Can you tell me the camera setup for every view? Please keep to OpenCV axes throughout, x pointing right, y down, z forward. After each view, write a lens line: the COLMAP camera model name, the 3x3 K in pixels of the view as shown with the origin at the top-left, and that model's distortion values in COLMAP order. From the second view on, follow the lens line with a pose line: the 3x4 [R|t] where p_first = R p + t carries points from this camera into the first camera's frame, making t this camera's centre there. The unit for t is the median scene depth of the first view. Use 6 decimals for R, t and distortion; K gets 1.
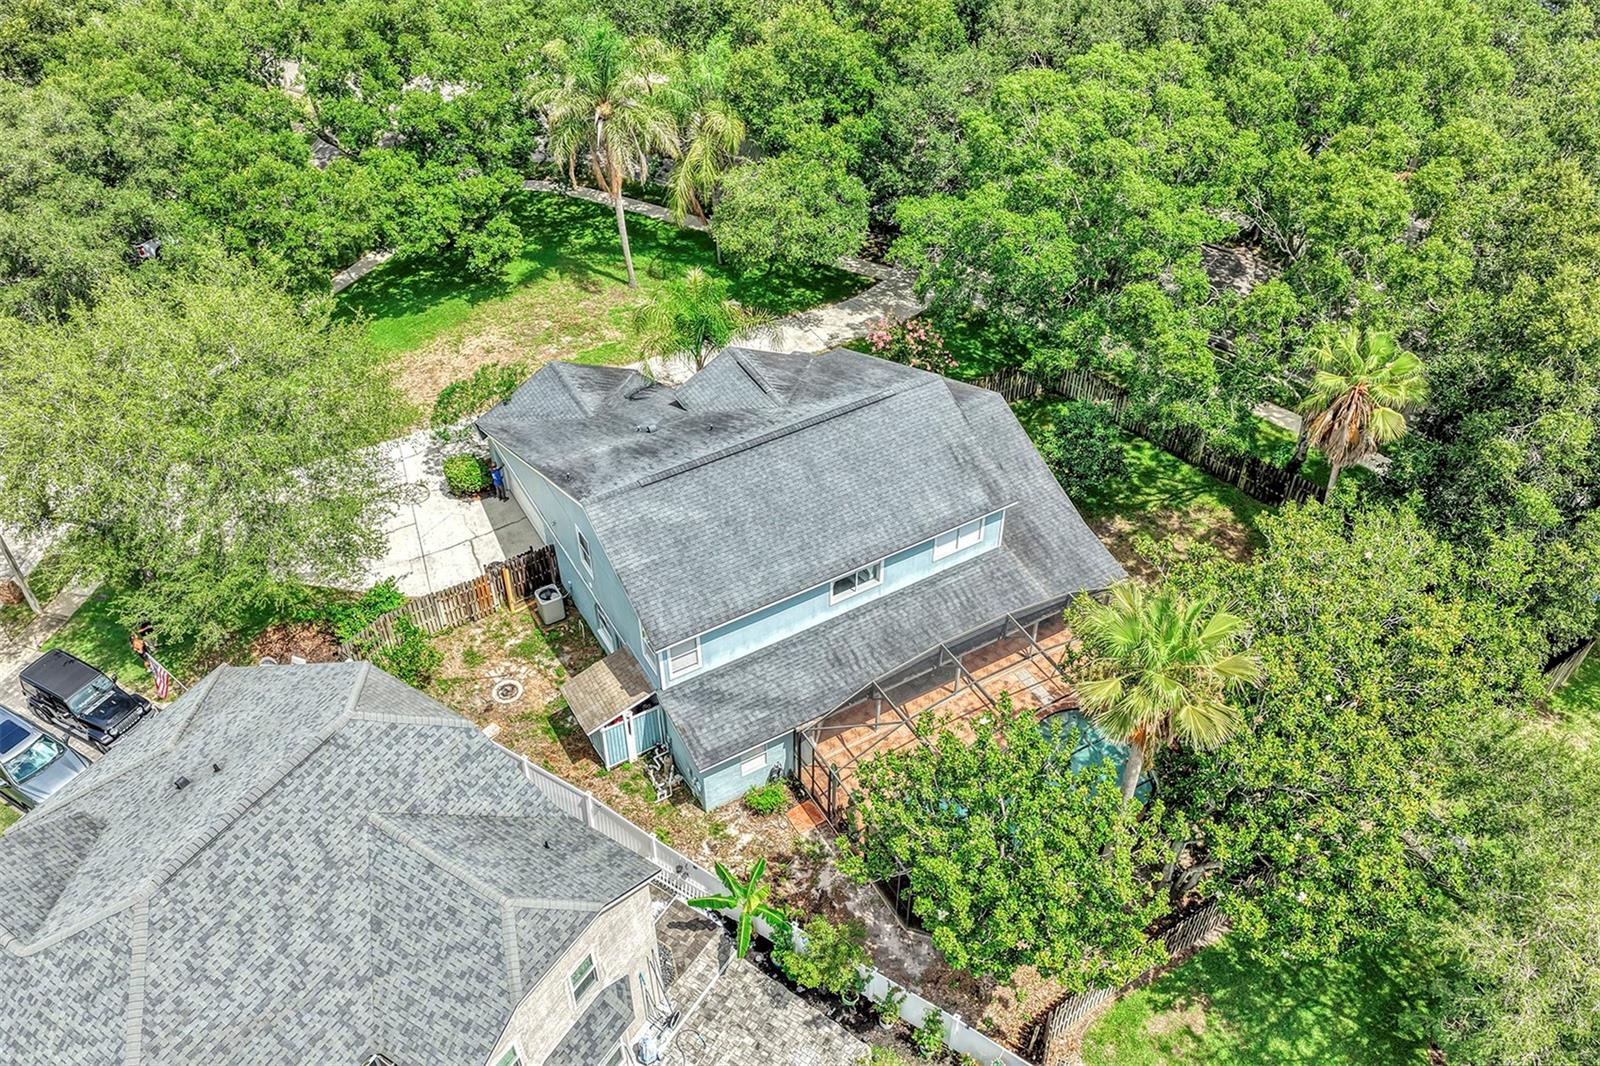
lens RADIAL K [[1346.3, 0, 796.1], [0, 1346.3, 523.0], [0, 0, 1]] dist [0.009635, 0.003395]
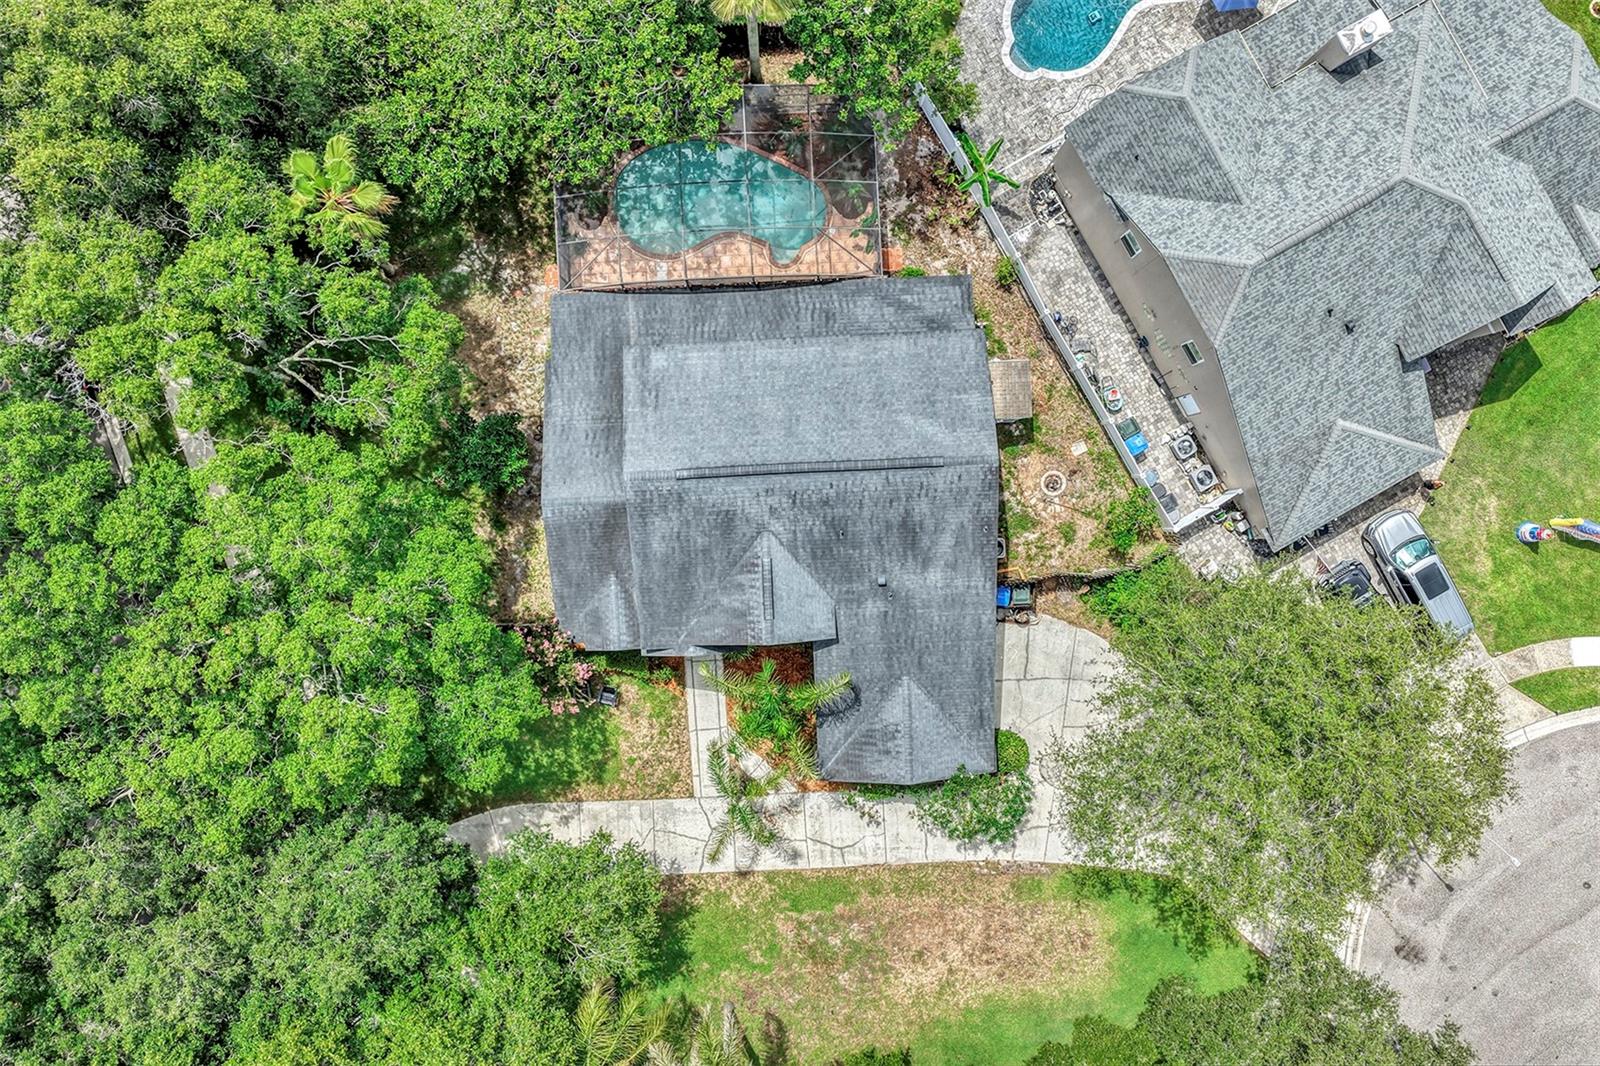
lens RADIAL K [[1334.5, 0, 804.5], [0, 1334.5, 530.0], [0, 0, 1]] dist [-0.013553, 0.052421]
pose [[-0.889900, -0.456144, 0.003286, -0.037692], [0.311369, -0.602160, 0.735155, -0.819583], [-0.333358, 0.655237, 0.677892, 0.282771]]
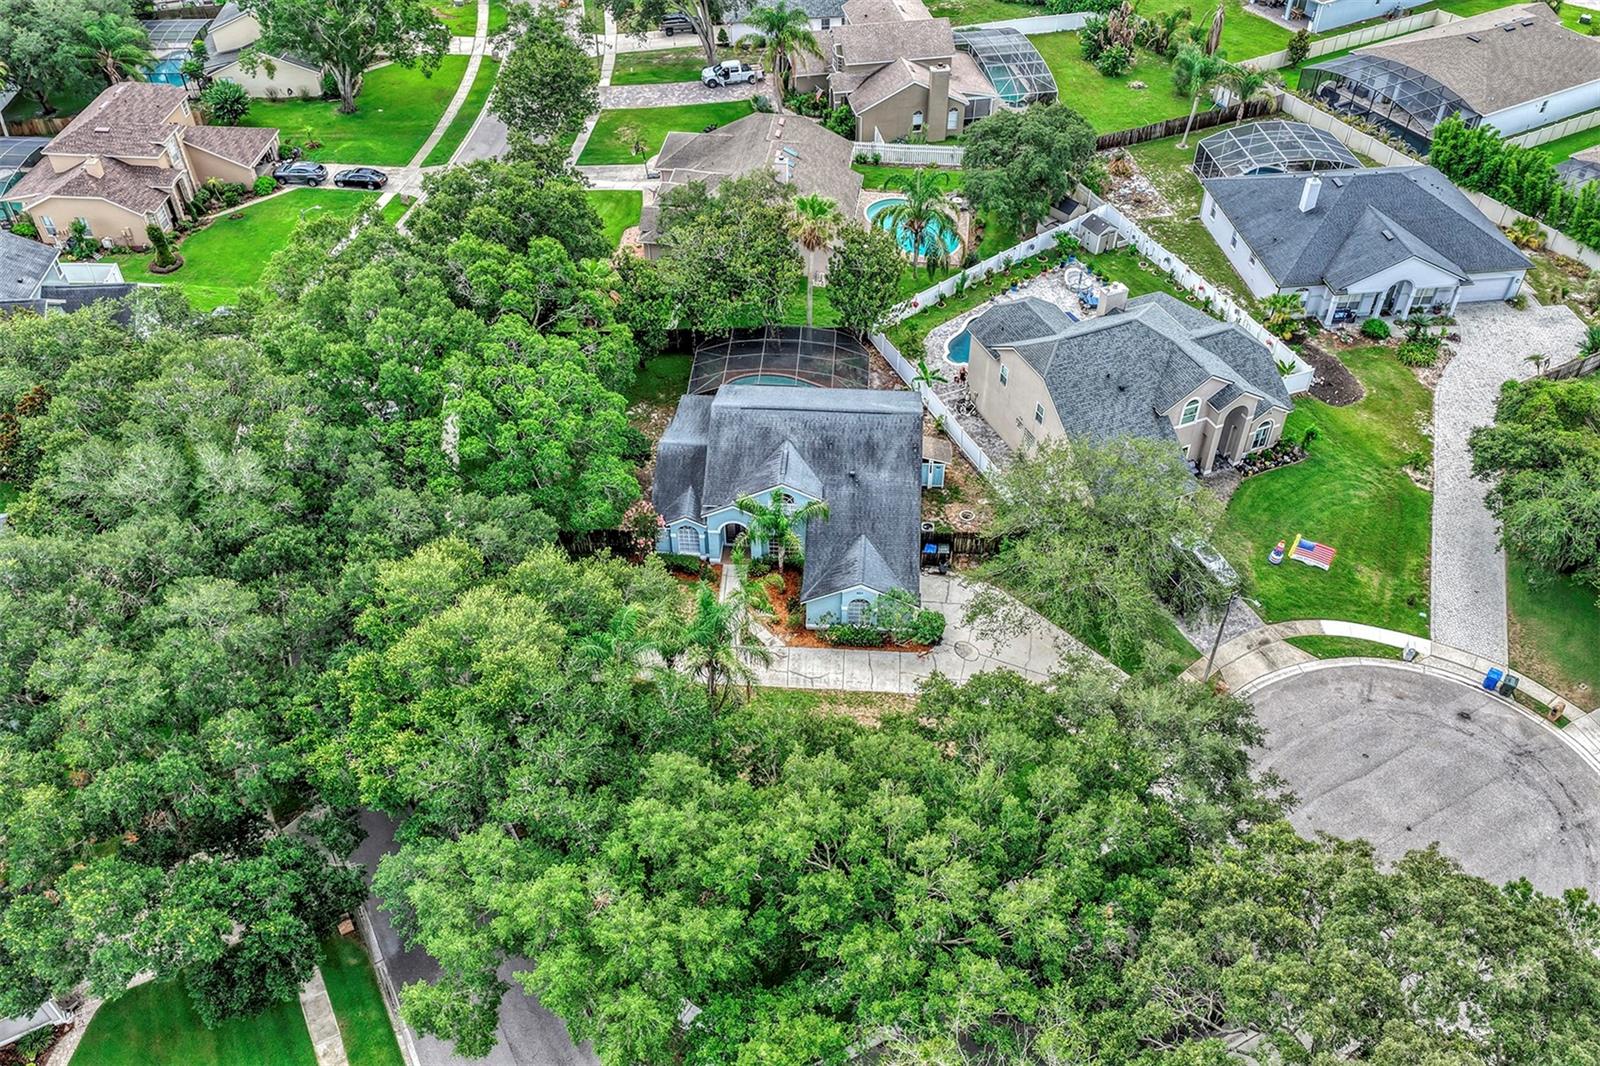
lens RADIAL K [[1327.8, 0, 800.0], [0, 1327.8, 533.0], [0, 0, 1]] dist [-0.009711, 0.051136]
pose [[-0.834354, -0.366212, 0.411998, -0.780669], [0.377568, 0.164878, 0.911185, -1.637428], [-0.401616, 0.915808, 0.000703, 1.081595]]
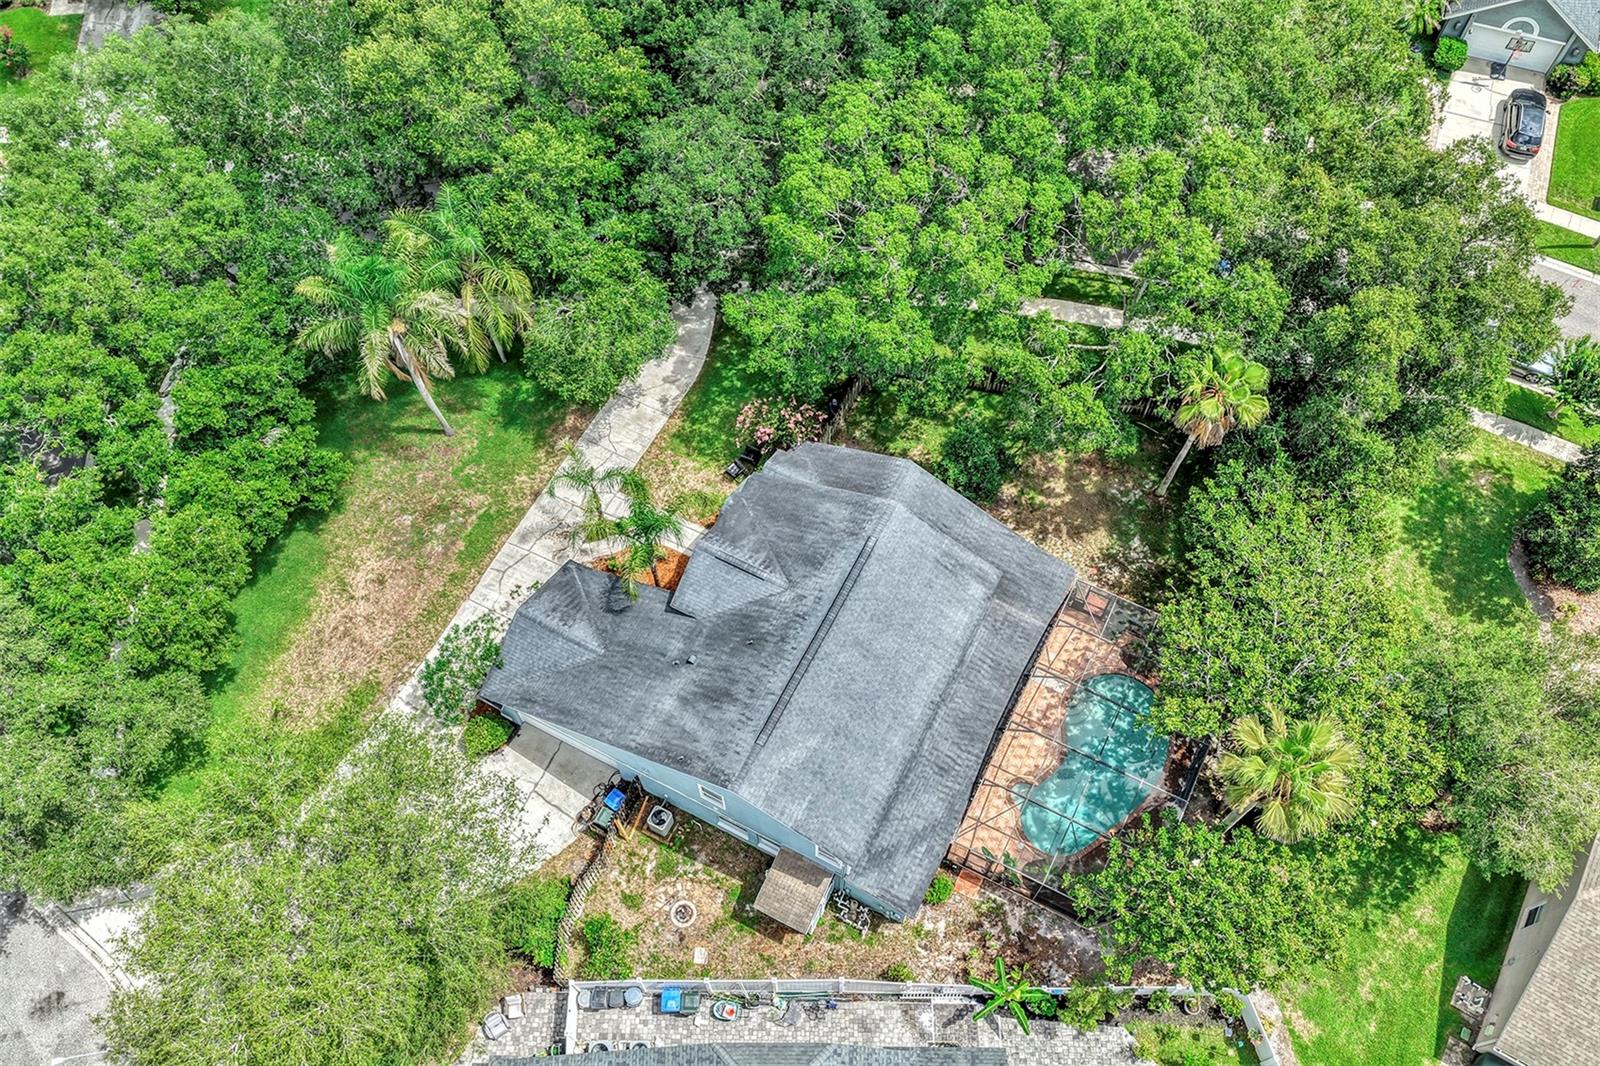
lens RADIAL K [[1327.8, 0, 800.0], [0, 1327.8, 533.0], [0, 0, 1]] dist [-0.009711, 0.051136]
pose [[0.840477, -0.476617, 0.257750, -0.259415], [0.362817, 0.848333, 0.385609, -0.537830], [-0.402445, -0.230579, 0.885929, 0.023907]]
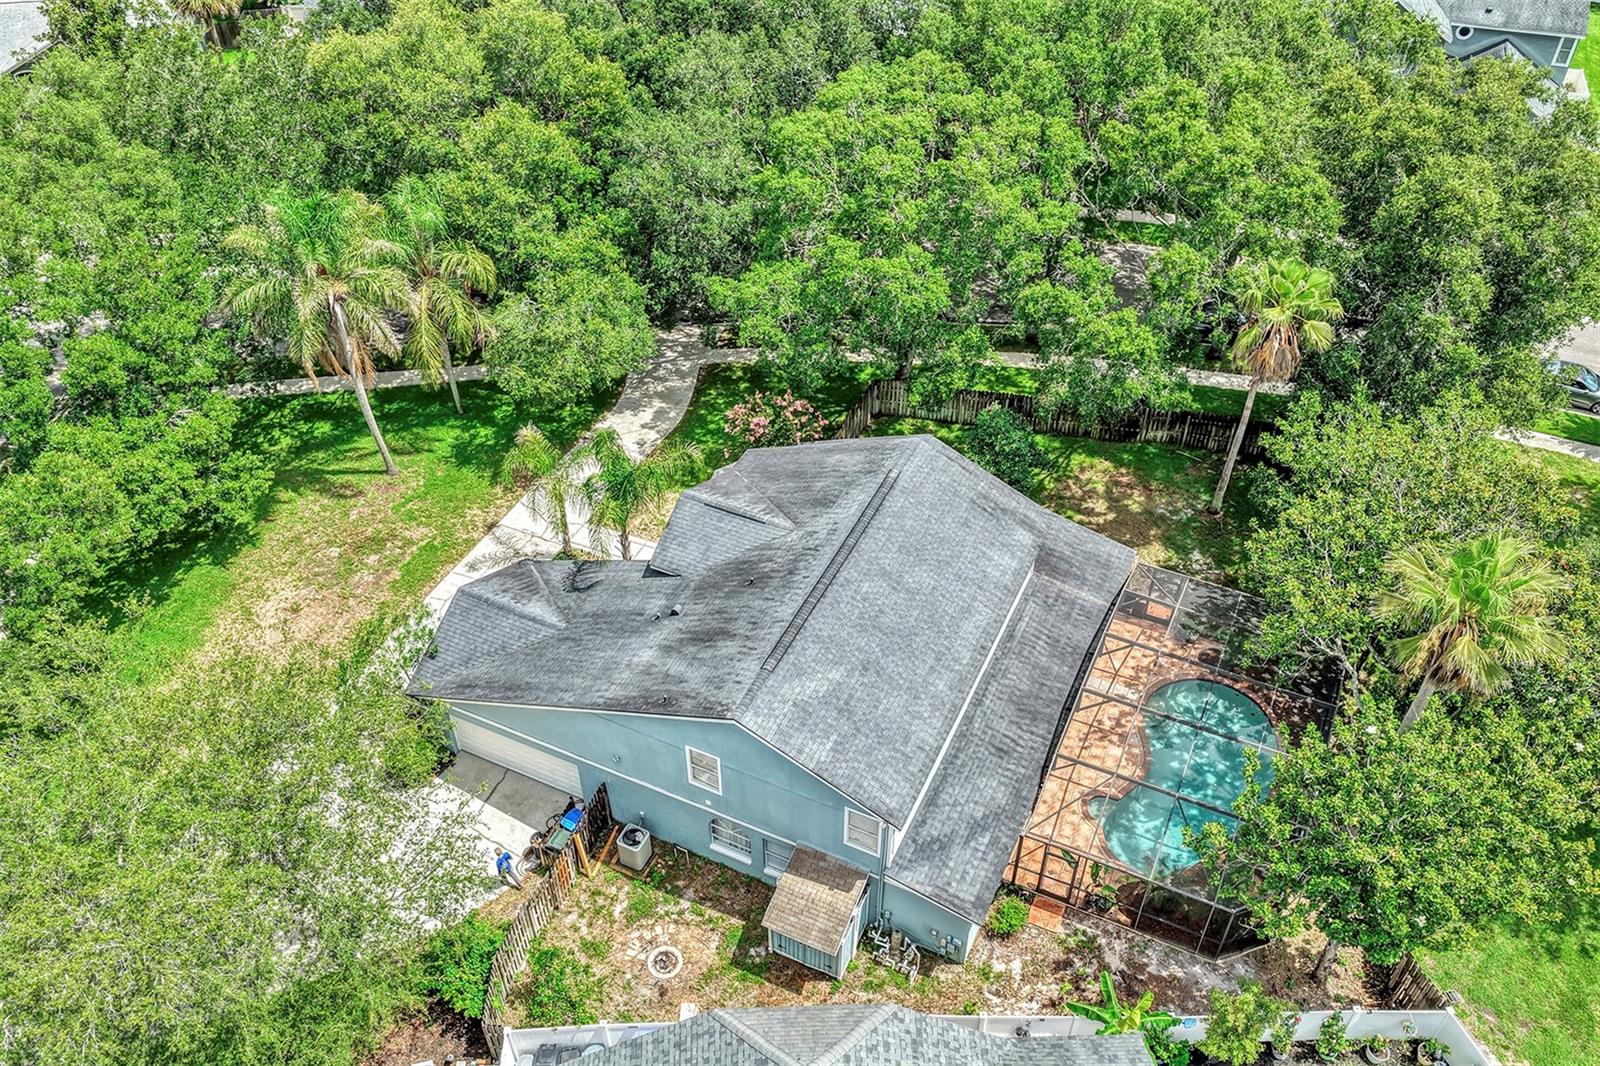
lens RADIAL K [[1334.5, 0, 804.5], [0, 1334.5, 530.0], [0, 0, 1]] dist [-0.013553, 0.052421]
pose [[0.819163, -0.383156, 0.426806, -0.383564], [0.382207, 0.919496, 0.091893, -0.163467], [-0.427656, 0.087852, 0.899662, 0.176700]]
